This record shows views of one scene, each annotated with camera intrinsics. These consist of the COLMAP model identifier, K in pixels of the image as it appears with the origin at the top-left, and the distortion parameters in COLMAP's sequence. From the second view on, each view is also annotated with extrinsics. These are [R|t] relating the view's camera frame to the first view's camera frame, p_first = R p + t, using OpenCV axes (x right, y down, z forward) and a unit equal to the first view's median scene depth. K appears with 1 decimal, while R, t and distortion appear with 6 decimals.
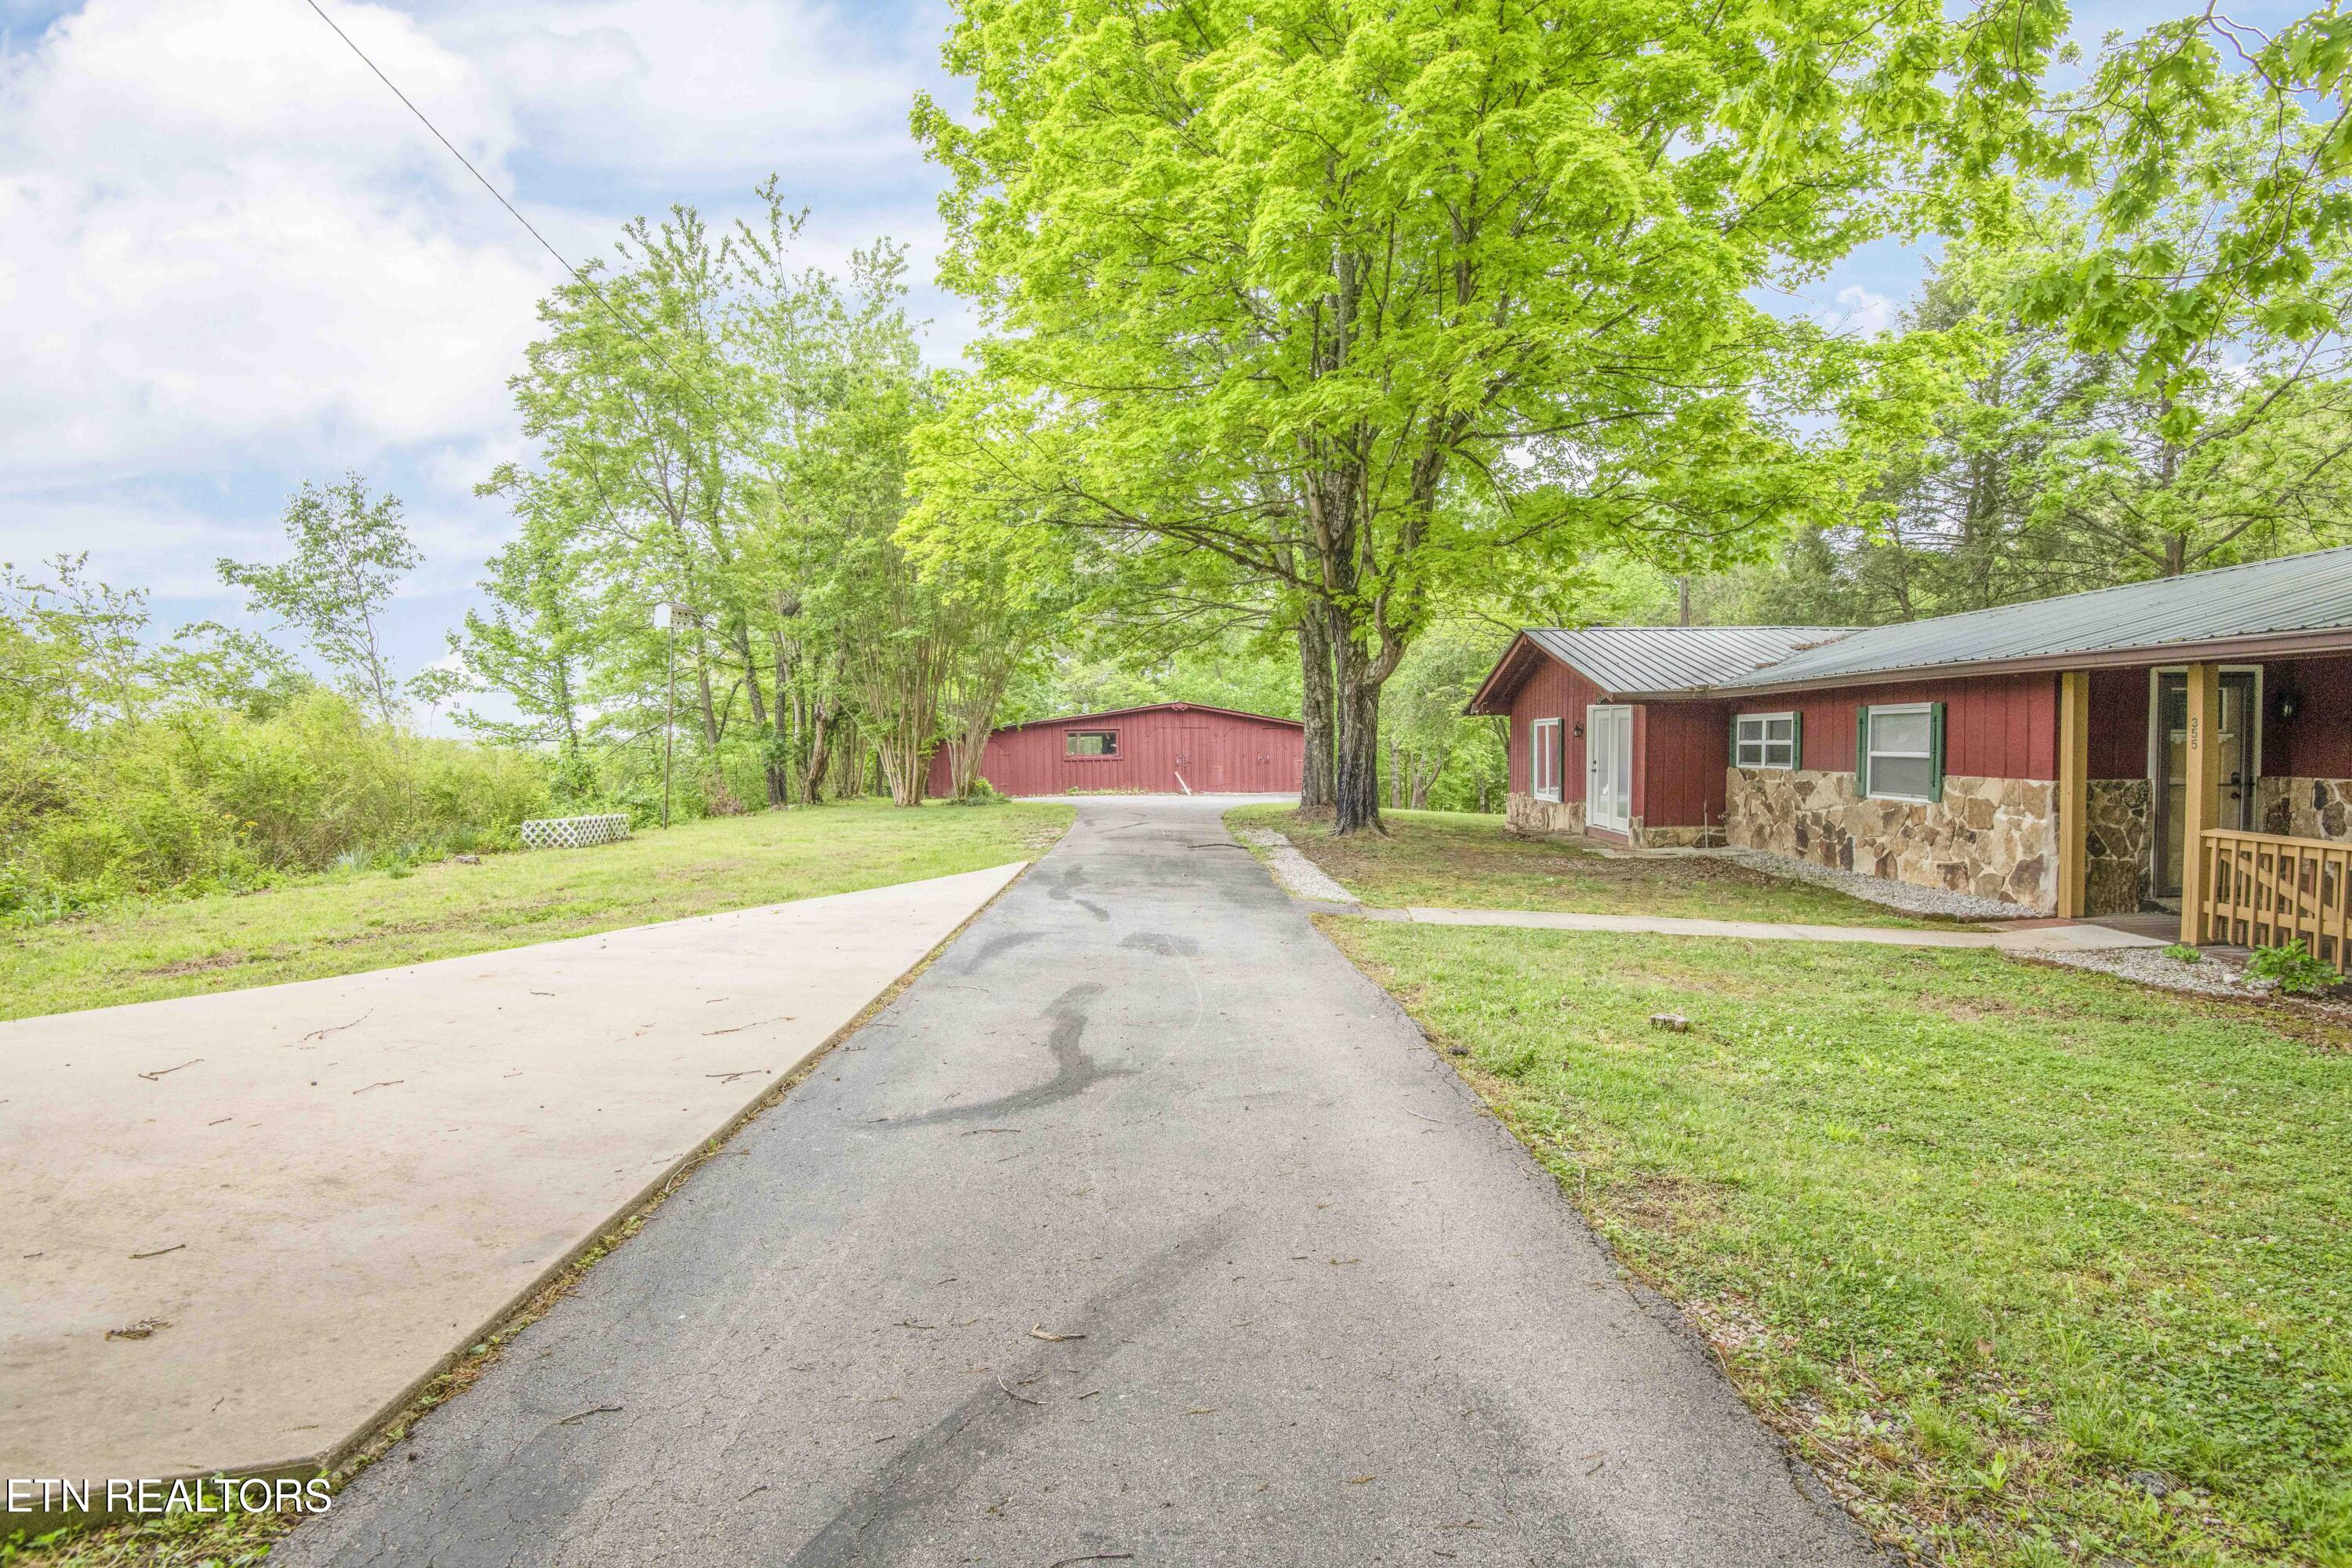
lens RADIAL K [[1099.6, 0, 1188.9], [0, 1099.6, 777.3], [0, 0, 1]] dist [-0.002955, -0.023331]
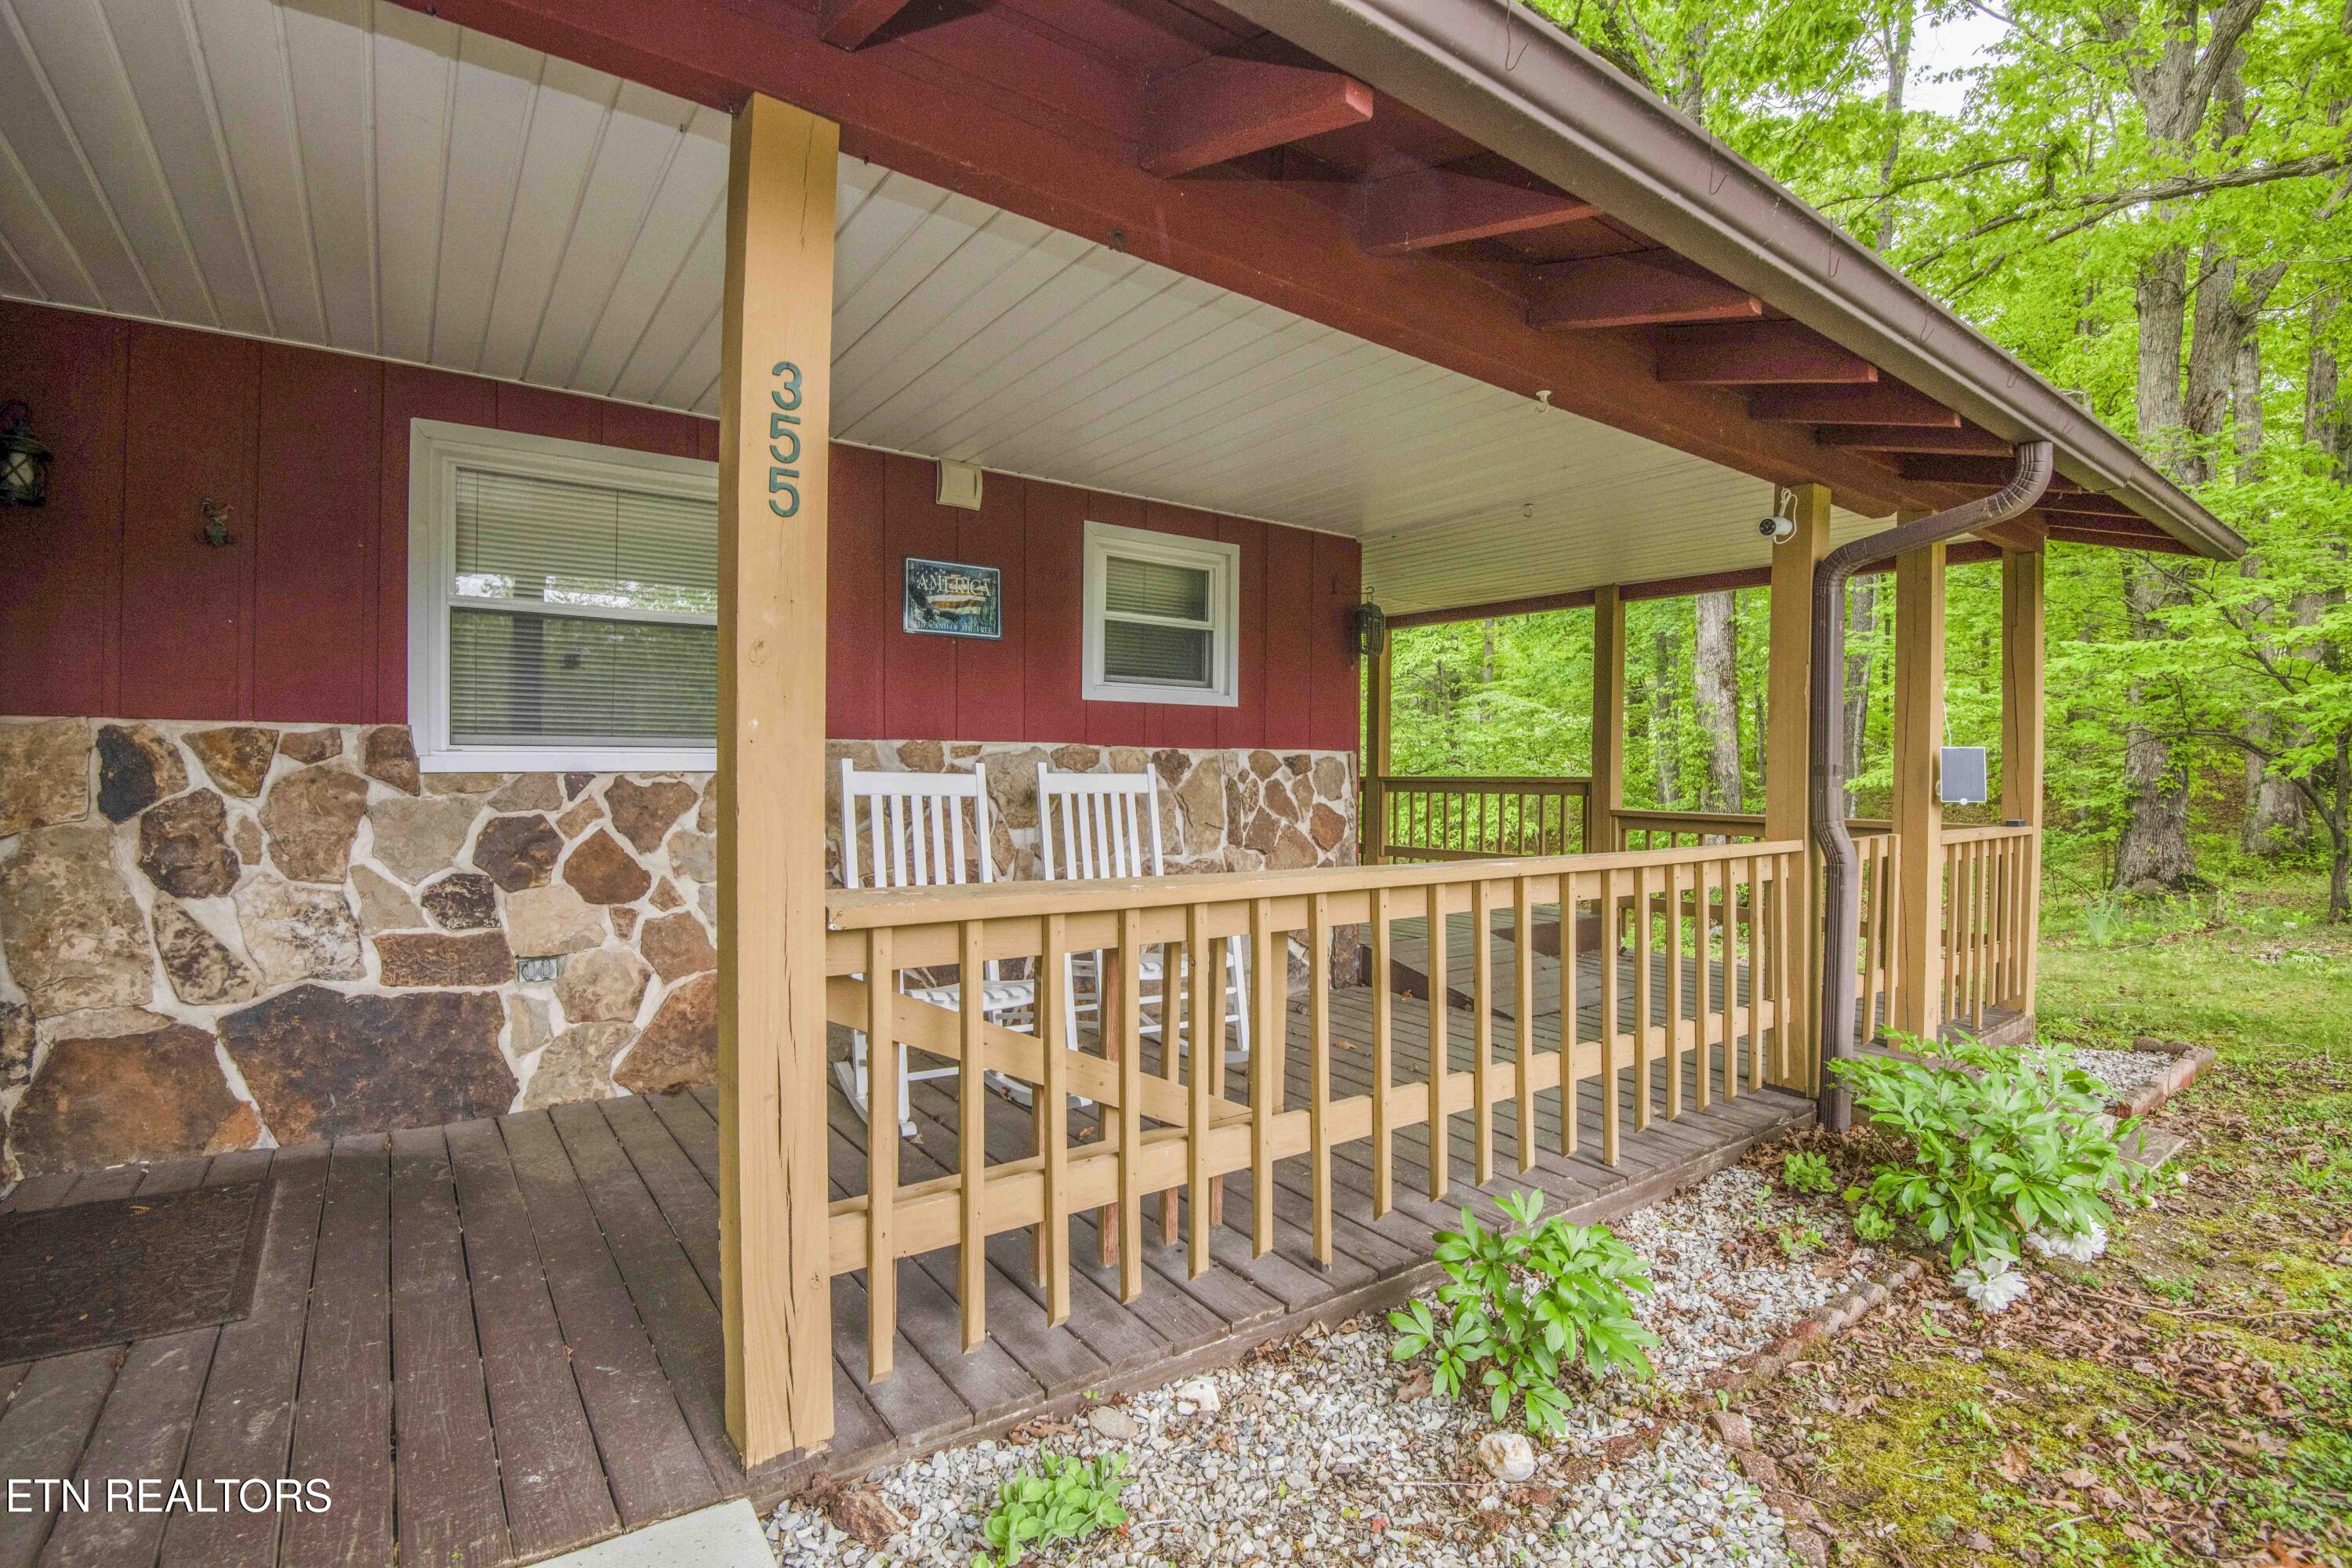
lens RADIAL K [[1099.6, 0, 1188.9], [0, 1099.6, 777.3], [0, 0, 1]] dist [-0.002955, -0.023331]
pose [[-0.615244, 0.004516, 0.788324, 0.388686], [0.025591, 0.999571, 0.014246, 0.012986], [-0.787921, 0.028939, -0.615096, 0.580521]]
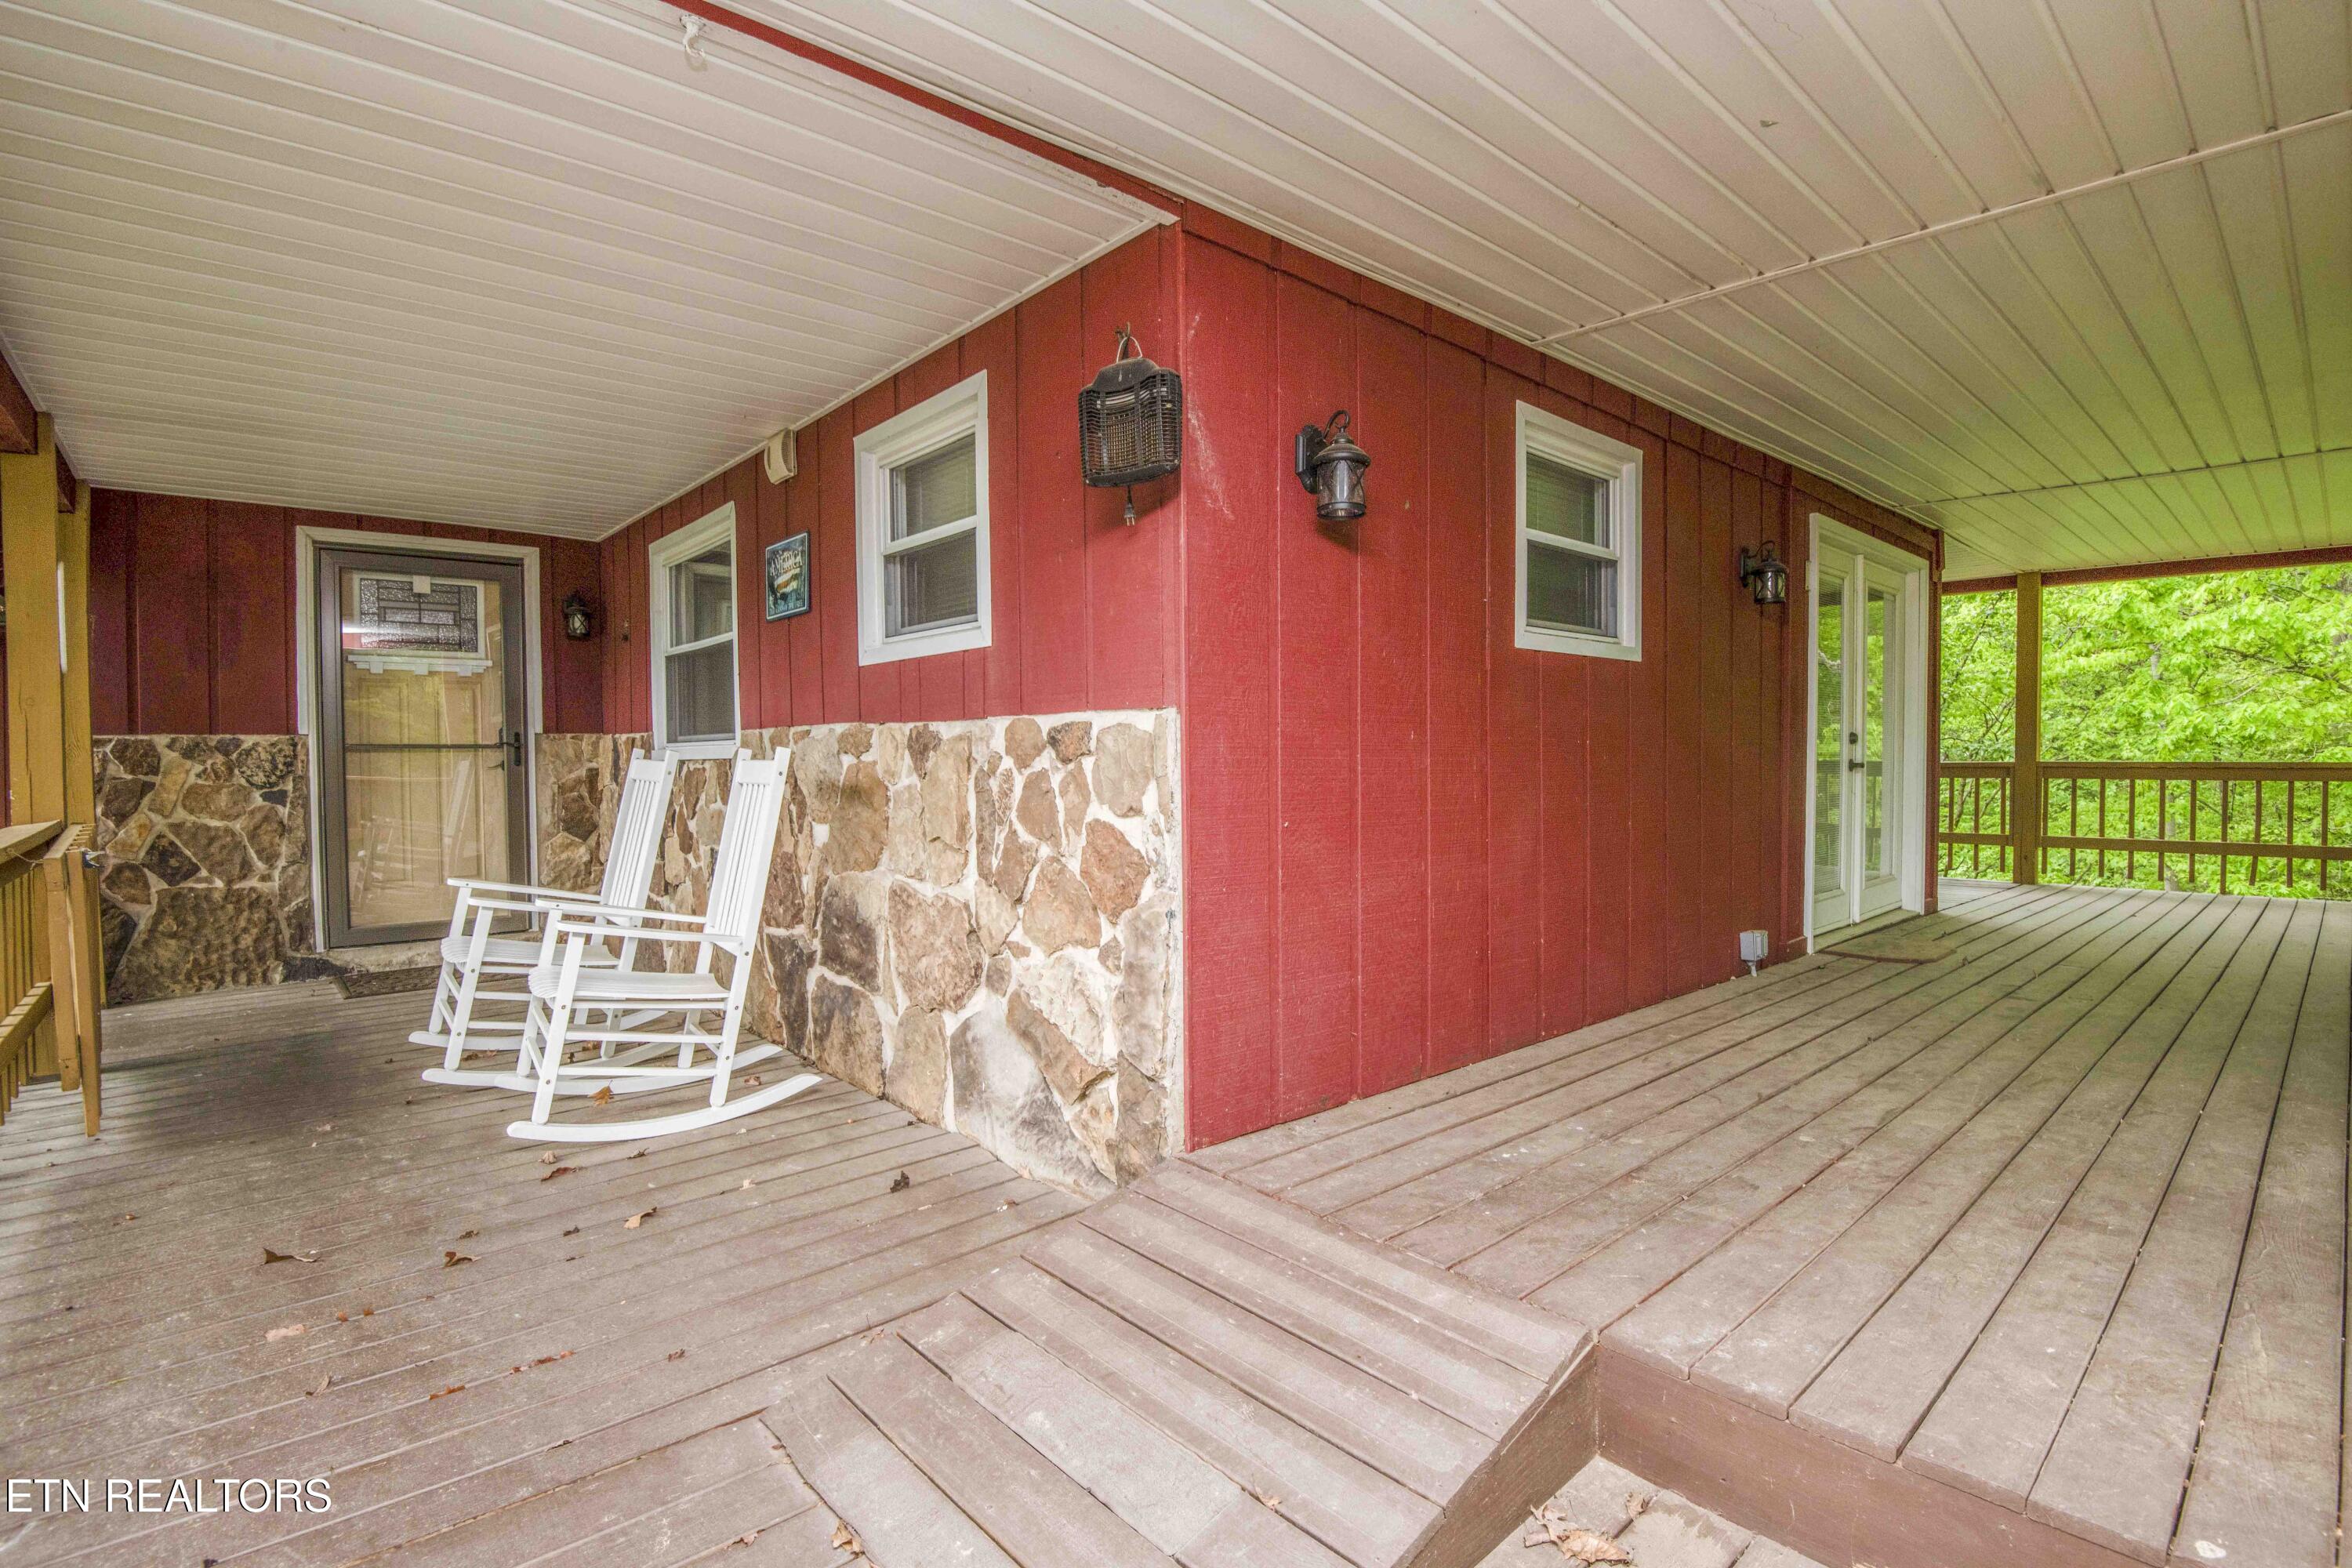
lens RADIAL K [[1099.6, 0, 1188.9], [0, 1099.6, 777.3], [0, 0, 1]] dist [-0.002955, -0.023331]
pose [[0.729748, -0.014204, 0.683569, 0.537032], [0.021033, 0.999777, -0.001680, 0.021313], [-0.683393, 0.015604, 0.729884, 0.187818]]
